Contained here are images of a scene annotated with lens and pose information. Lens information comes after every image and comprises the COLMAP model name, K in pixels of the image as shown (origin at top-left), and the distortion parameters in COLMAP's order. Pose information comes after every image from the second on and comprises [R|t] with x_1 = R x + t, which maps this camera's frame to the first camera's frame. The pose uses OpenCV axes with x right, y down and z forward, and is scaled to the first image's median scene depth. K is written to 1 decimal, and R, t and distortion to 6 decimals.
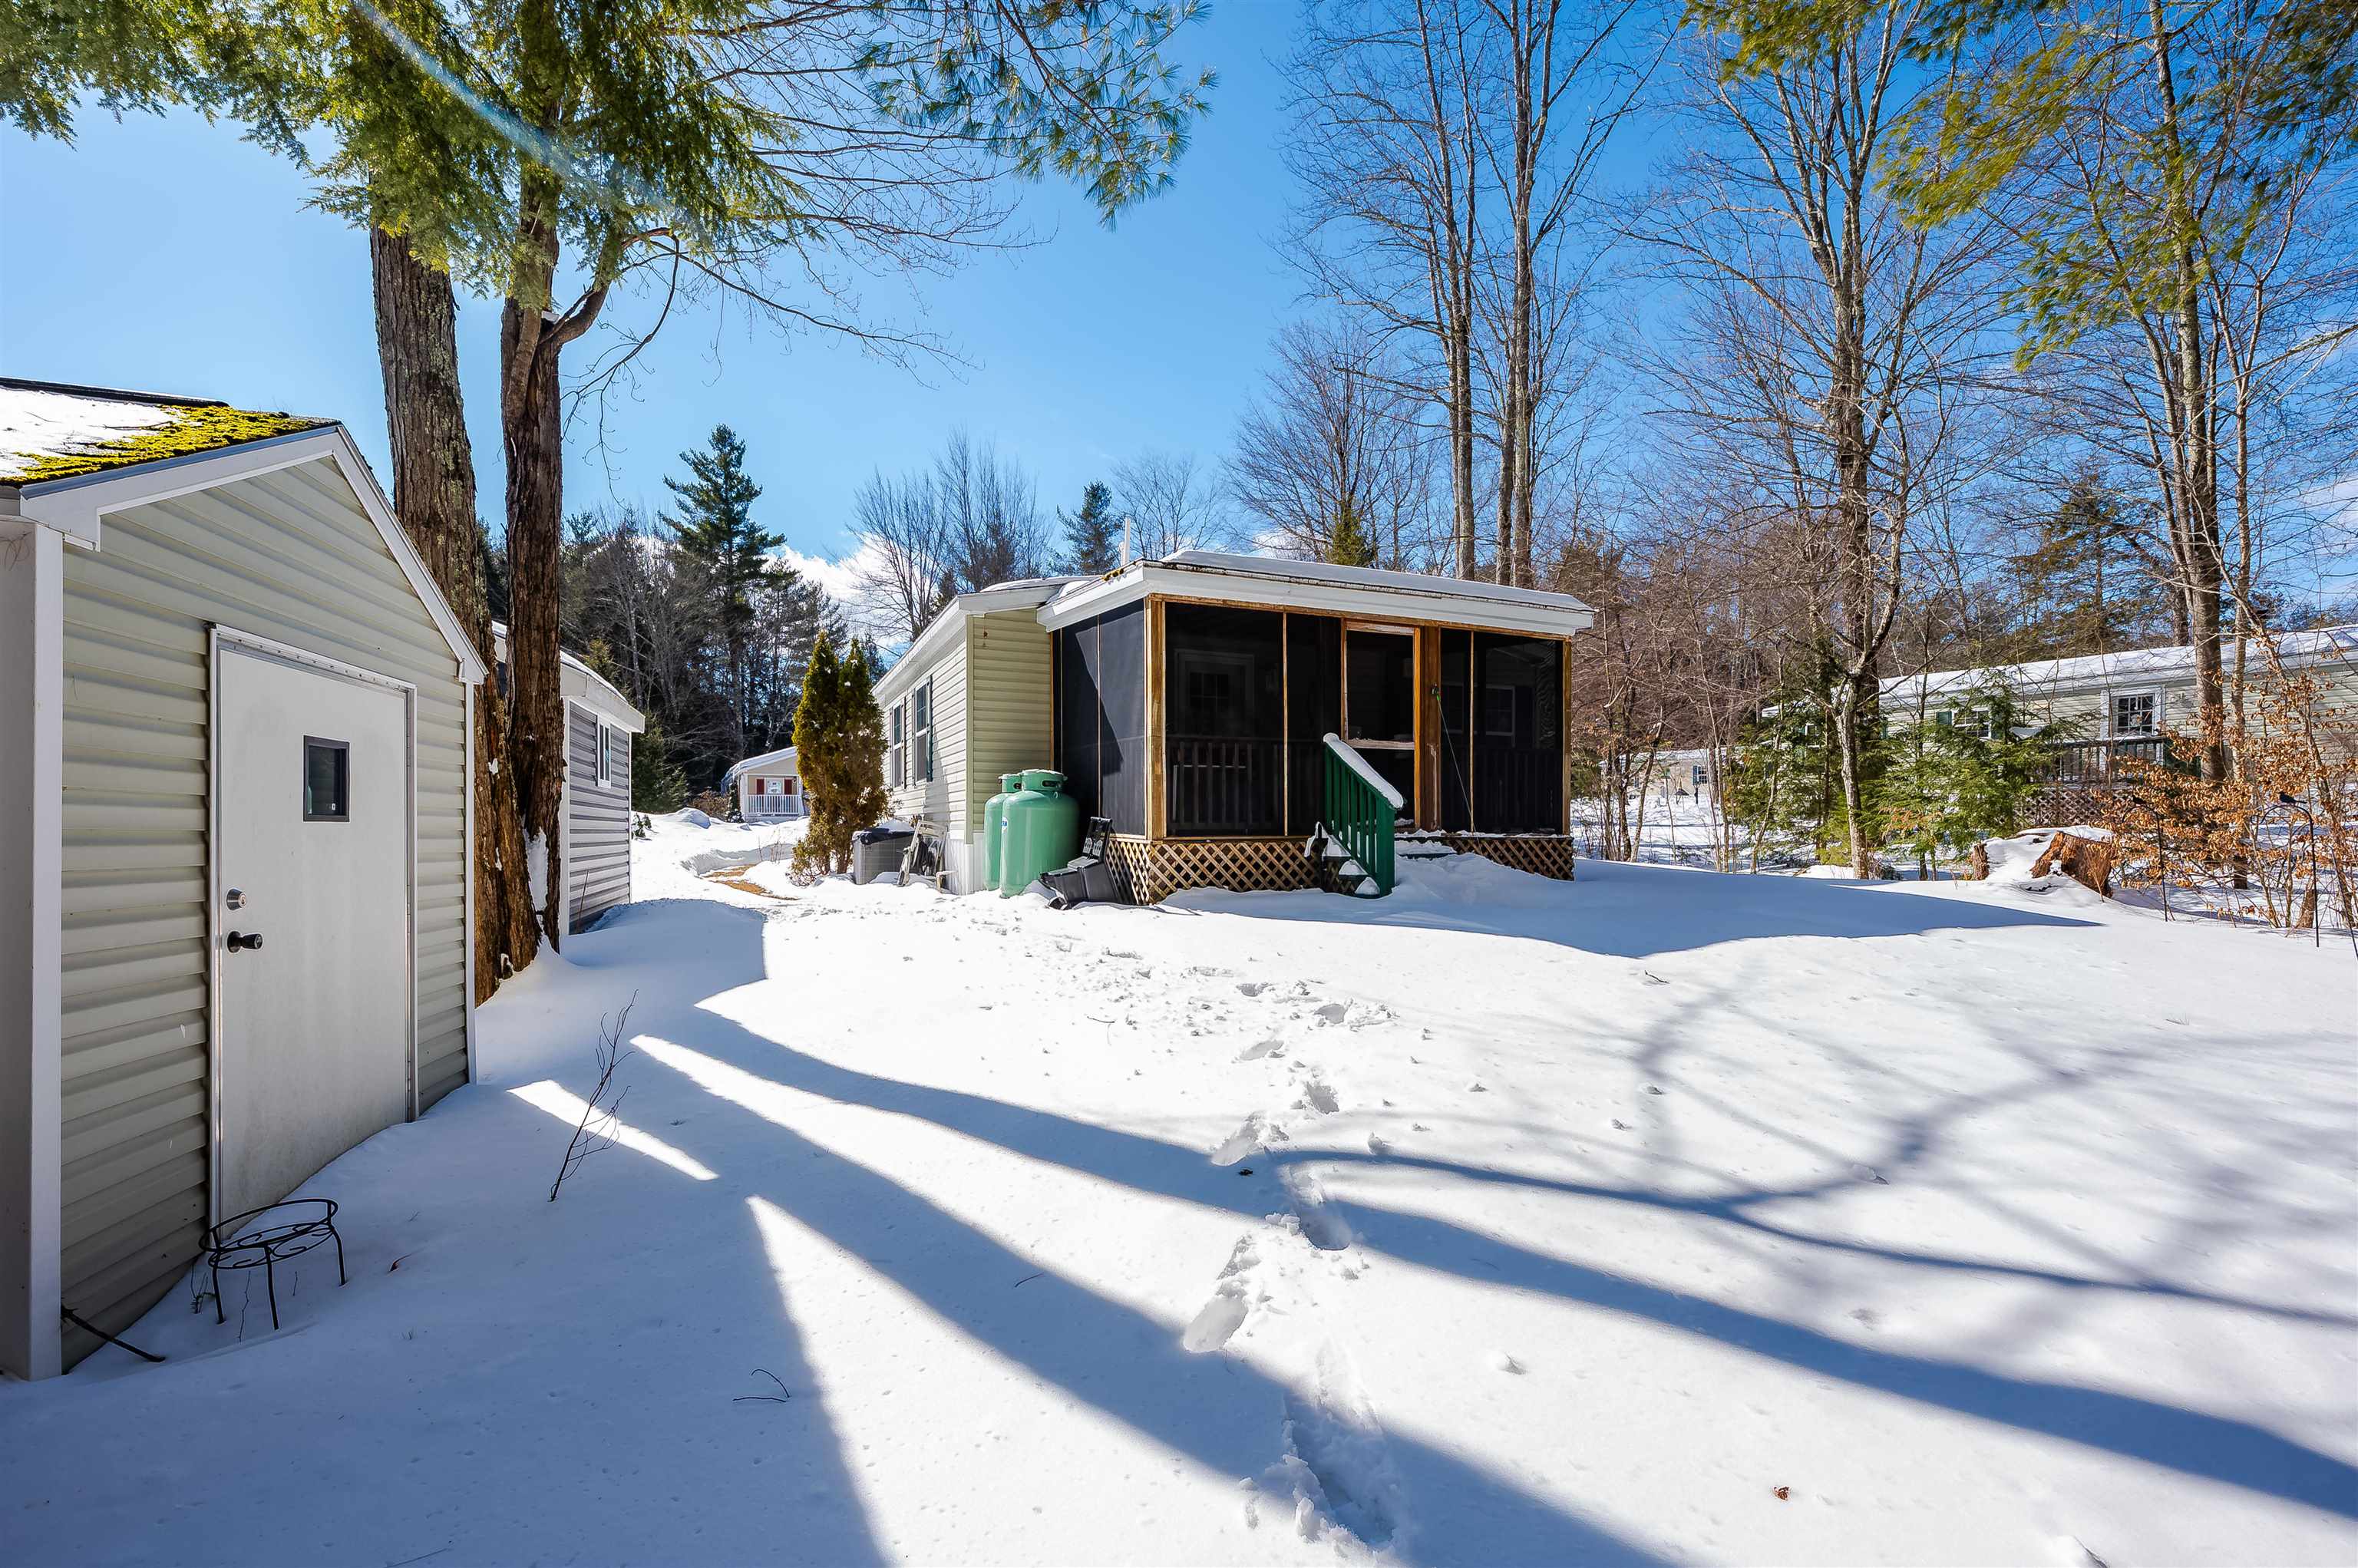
lens RADIAL K [[922.0, 0, 1238.1], [0, 922.0, 833.0], [0, 0, 1]] dist [-0.000610, -0.000087]
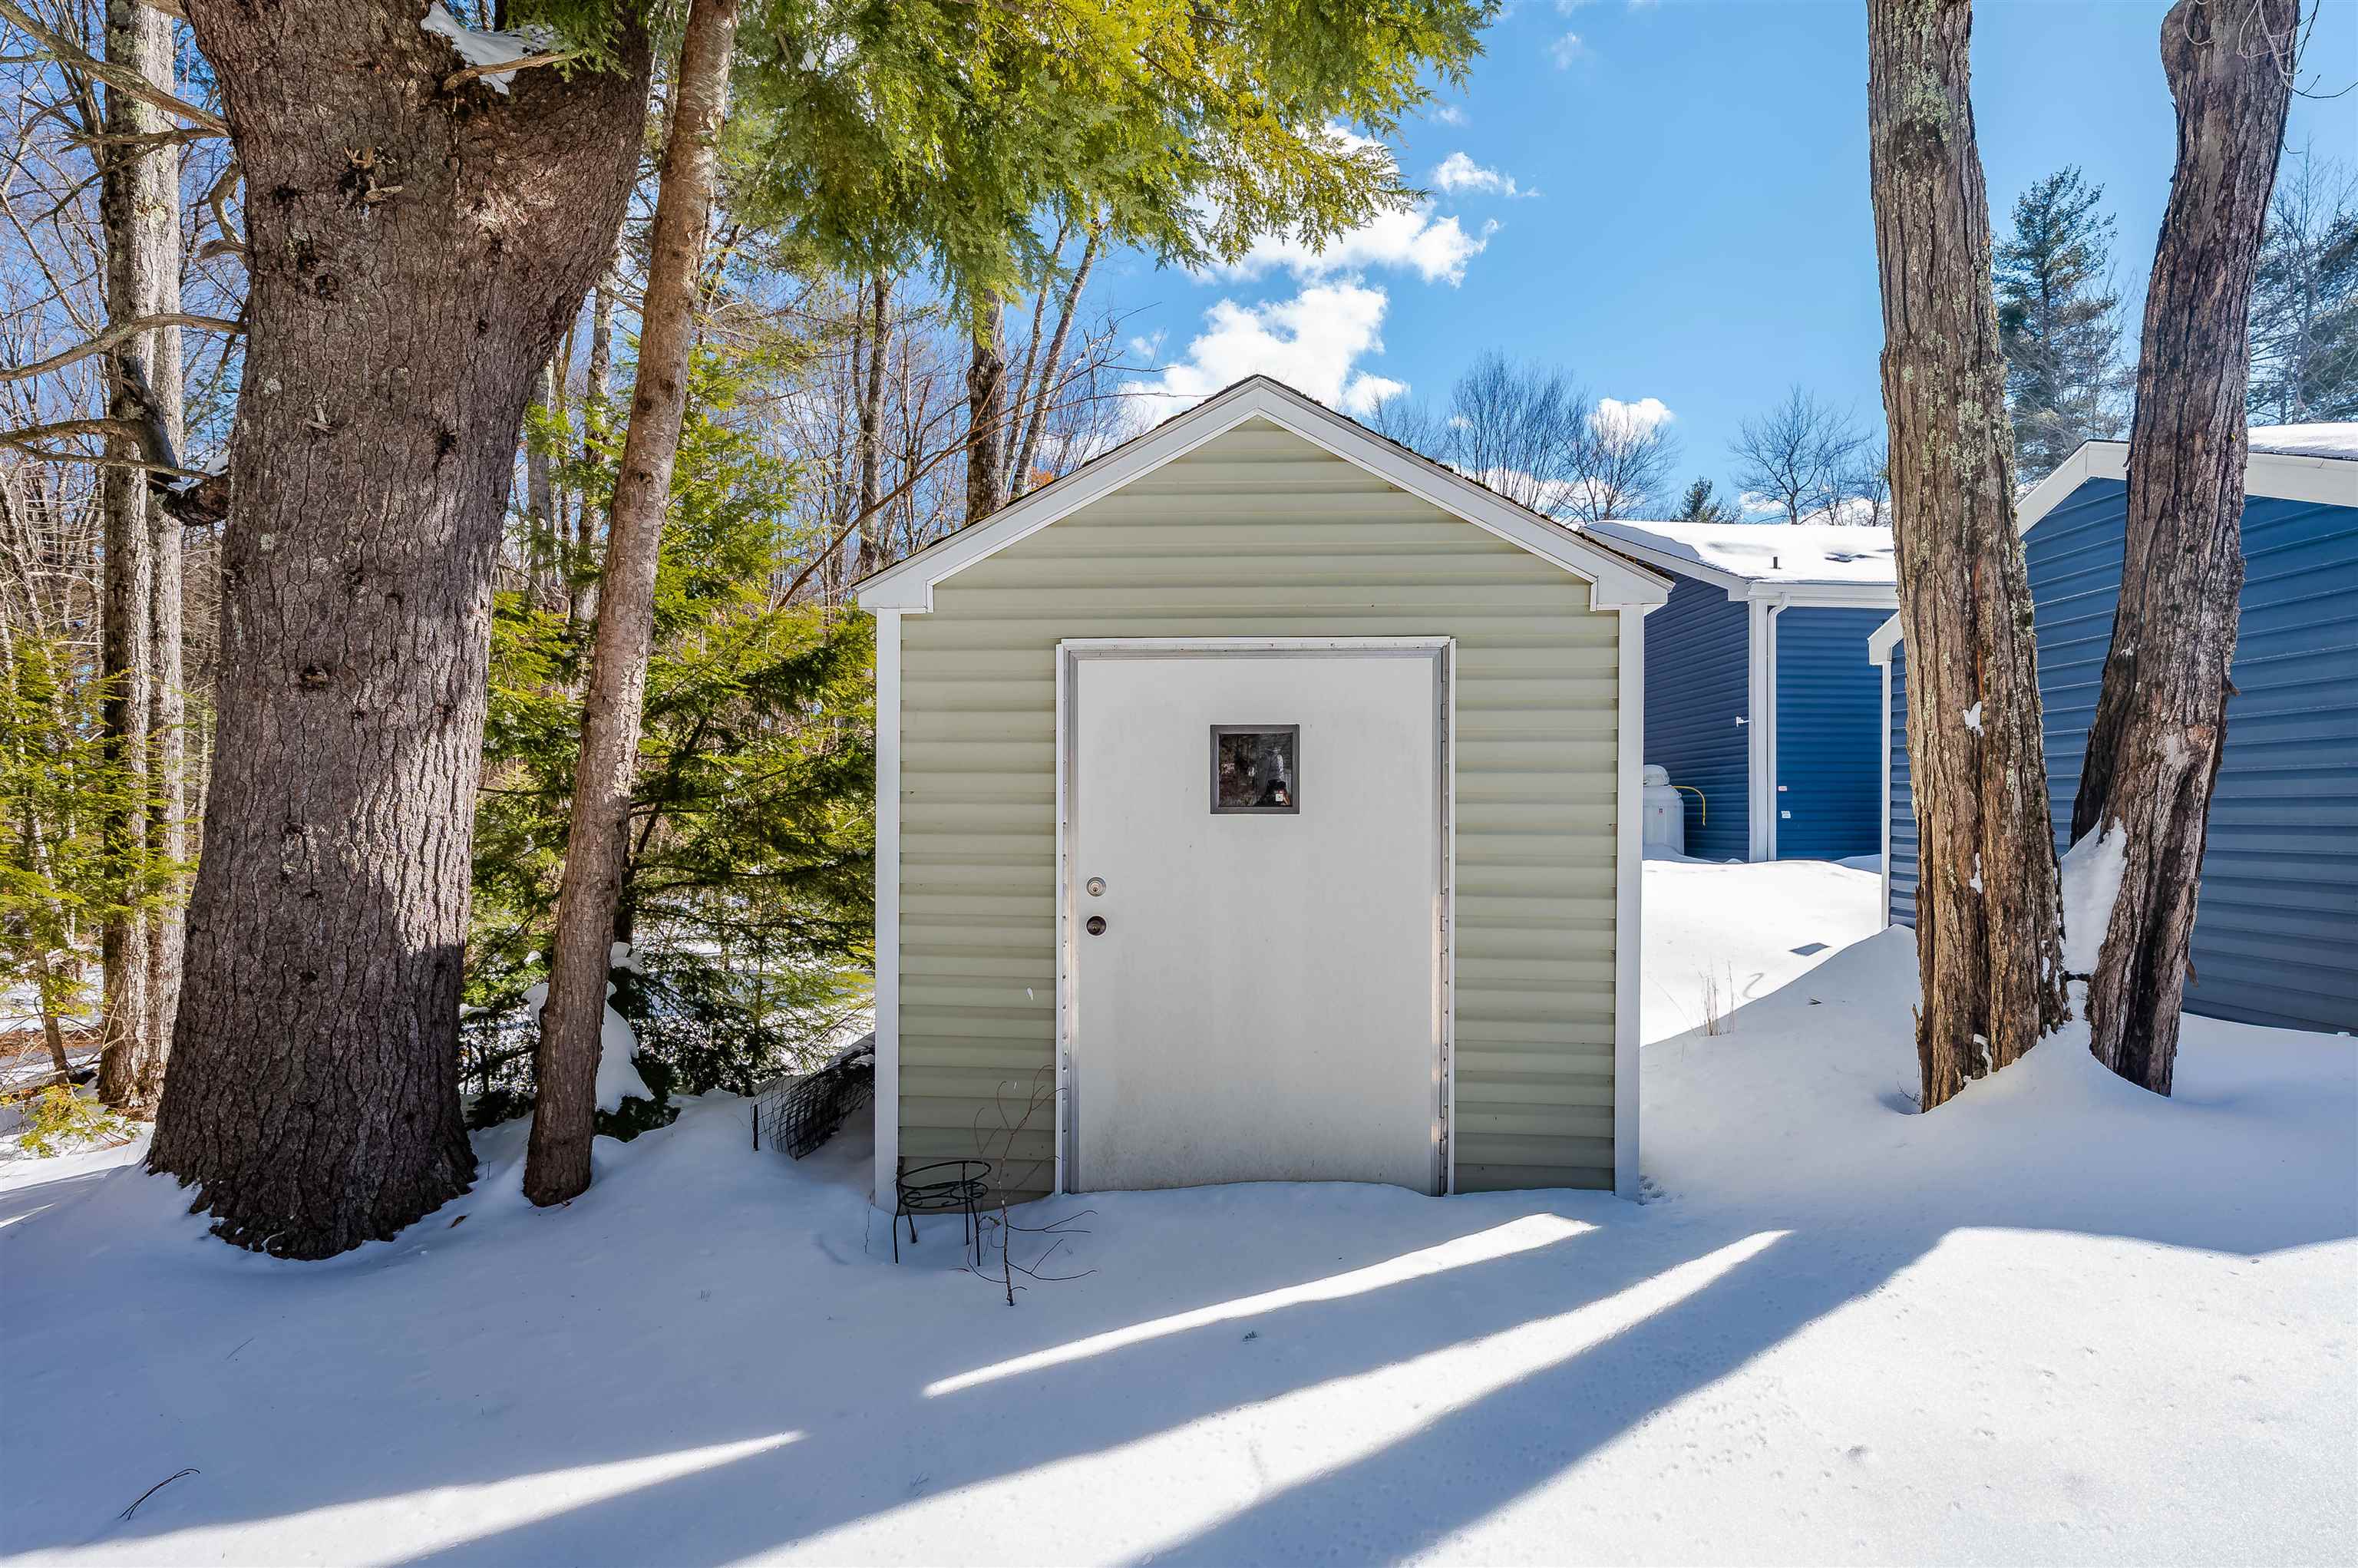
lens RADIAL K [[1034.8, 0, 1177.1], [0, 1034.8, 823.8], [0, 0, 1]] dist [-0.000259, -0.000024]
pose [[-0.378004, 0.007410, -0.925774, 0.001930], [-0.004457, 0.999942, 0.009823, -0.006253], [0.925793, 0.007840, -0.377949, 0.665622]]
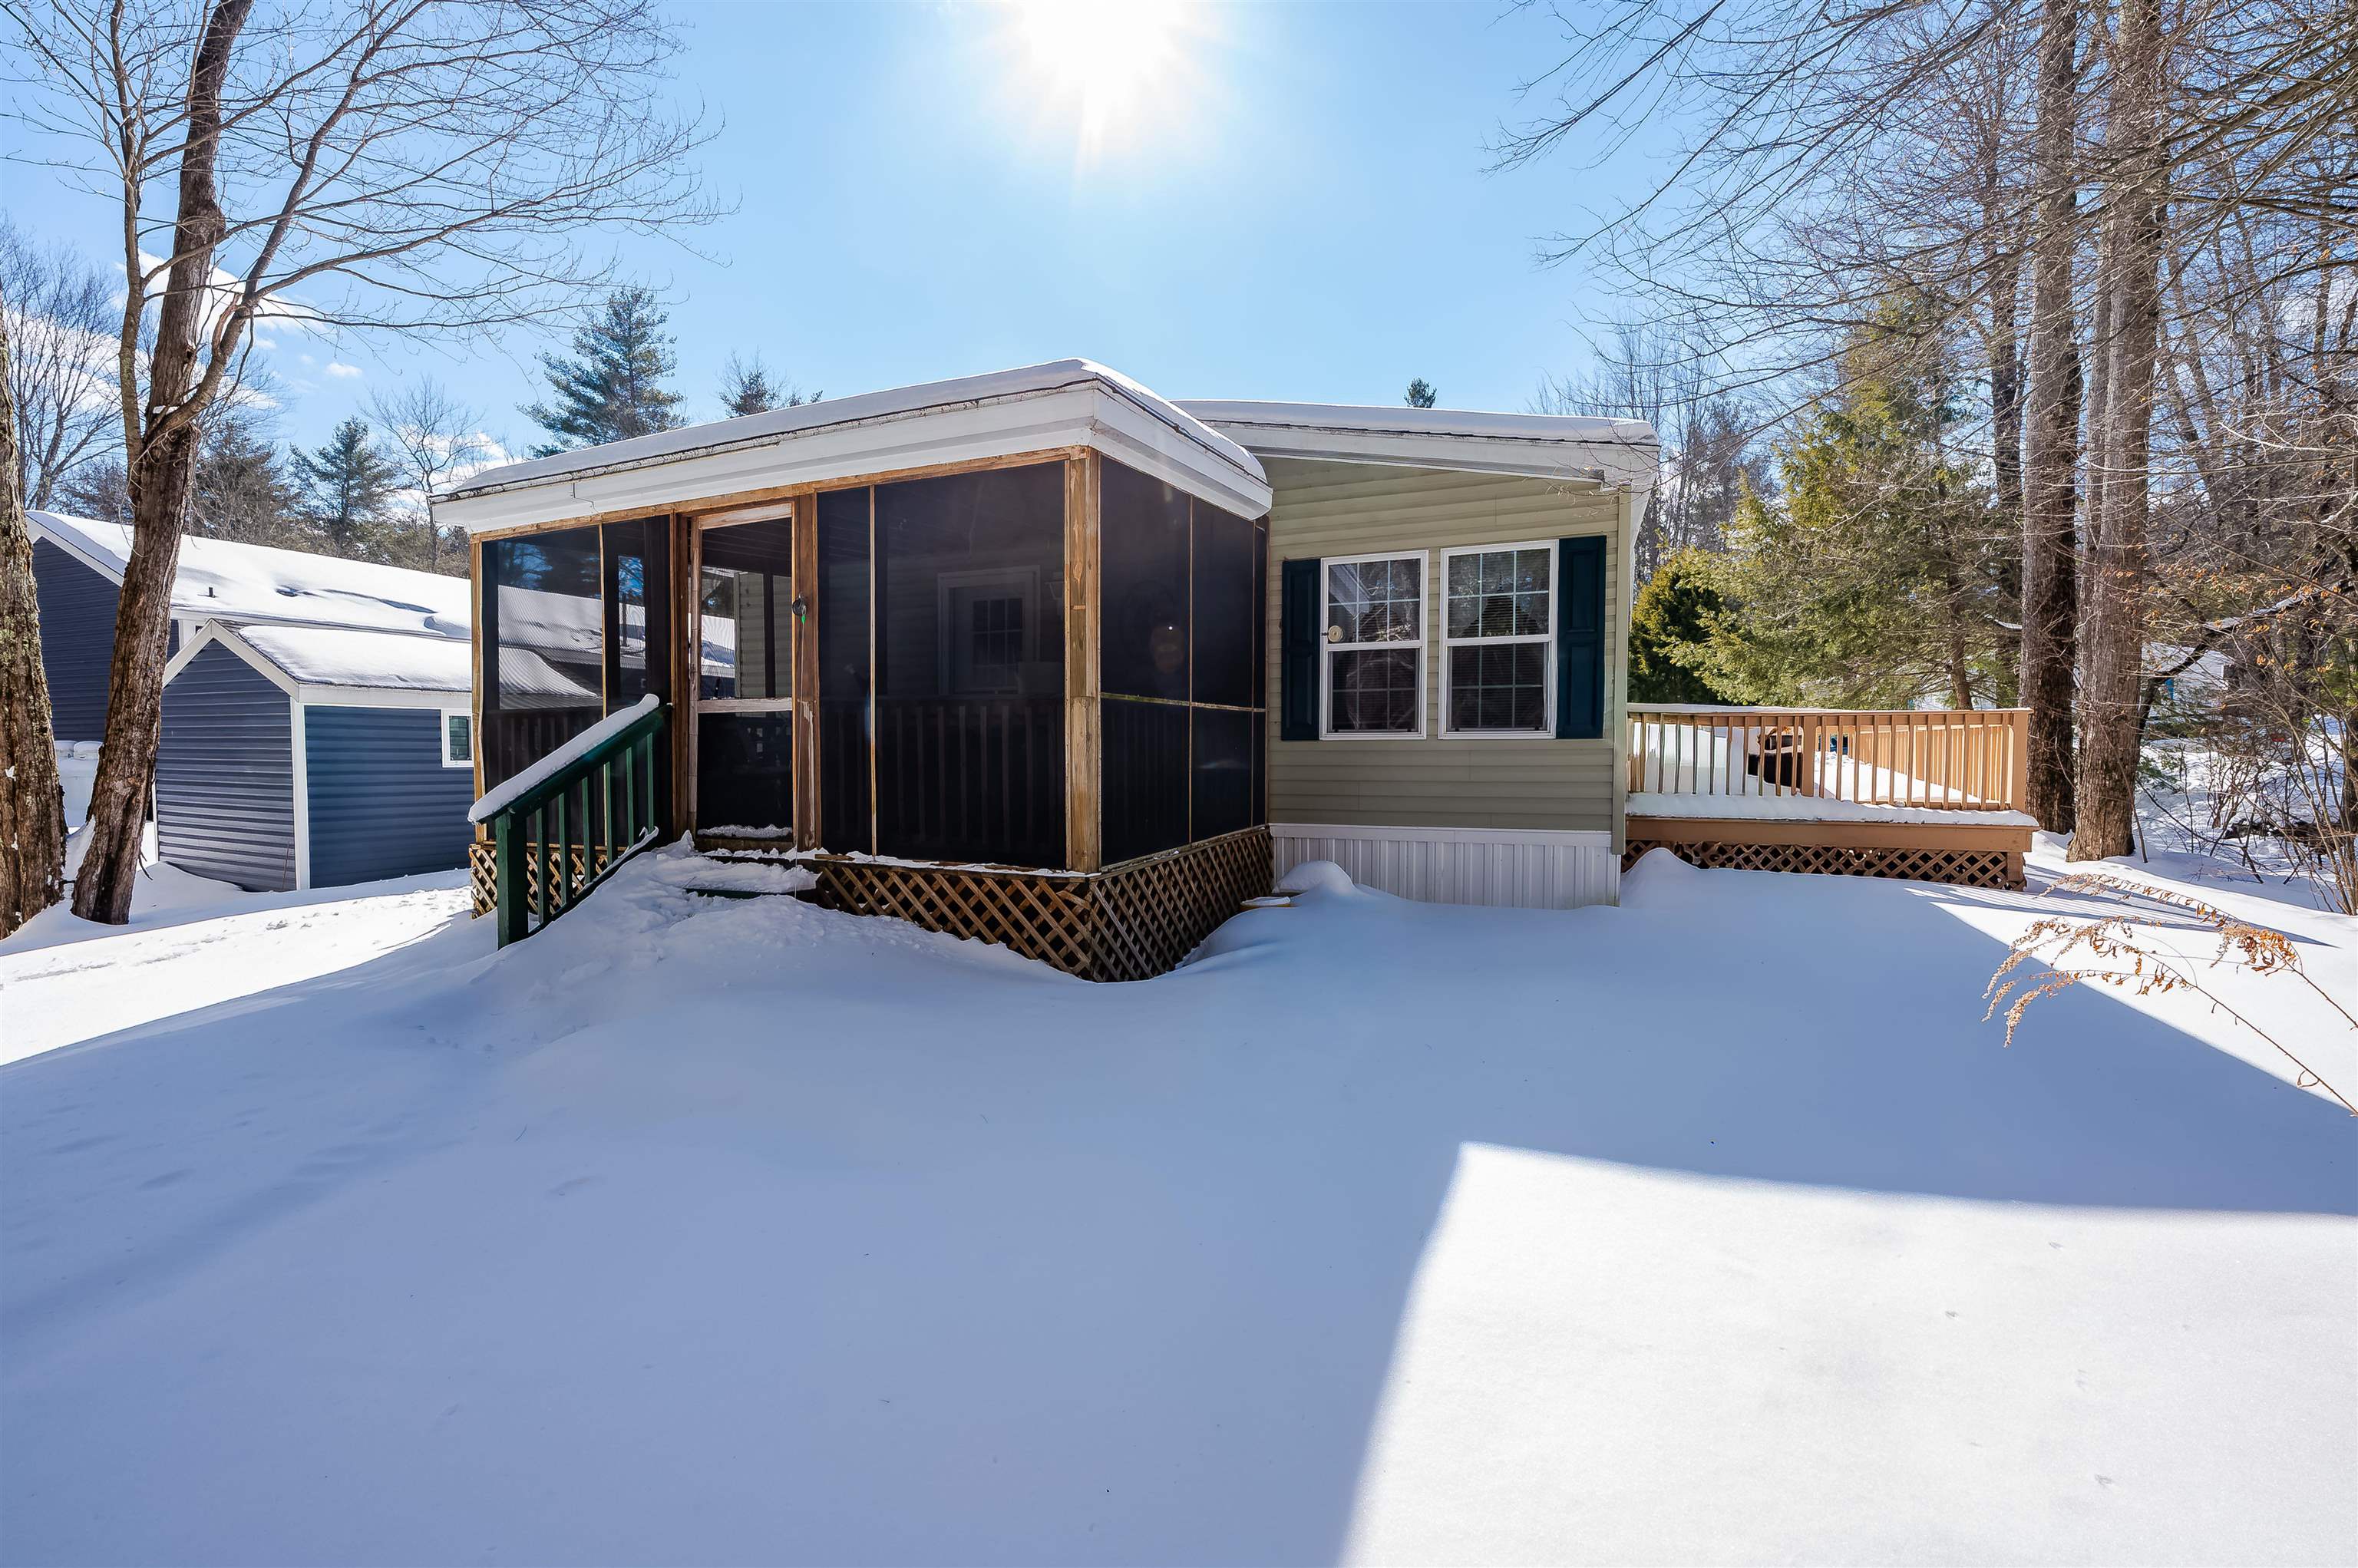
lens RADIAL K [[937.8, 0, 1182.1], [0, 937.8, 787.9], [0, 0, 1]] dist [-0.000880, -0.000421]
pose [[0.691605, 0.027859, -0.721738, 1.156067], [-0.006914, 0.999465, 0.031954, -0.089475], [0.722242, -0.017109, 0.691428, 1.102490]]
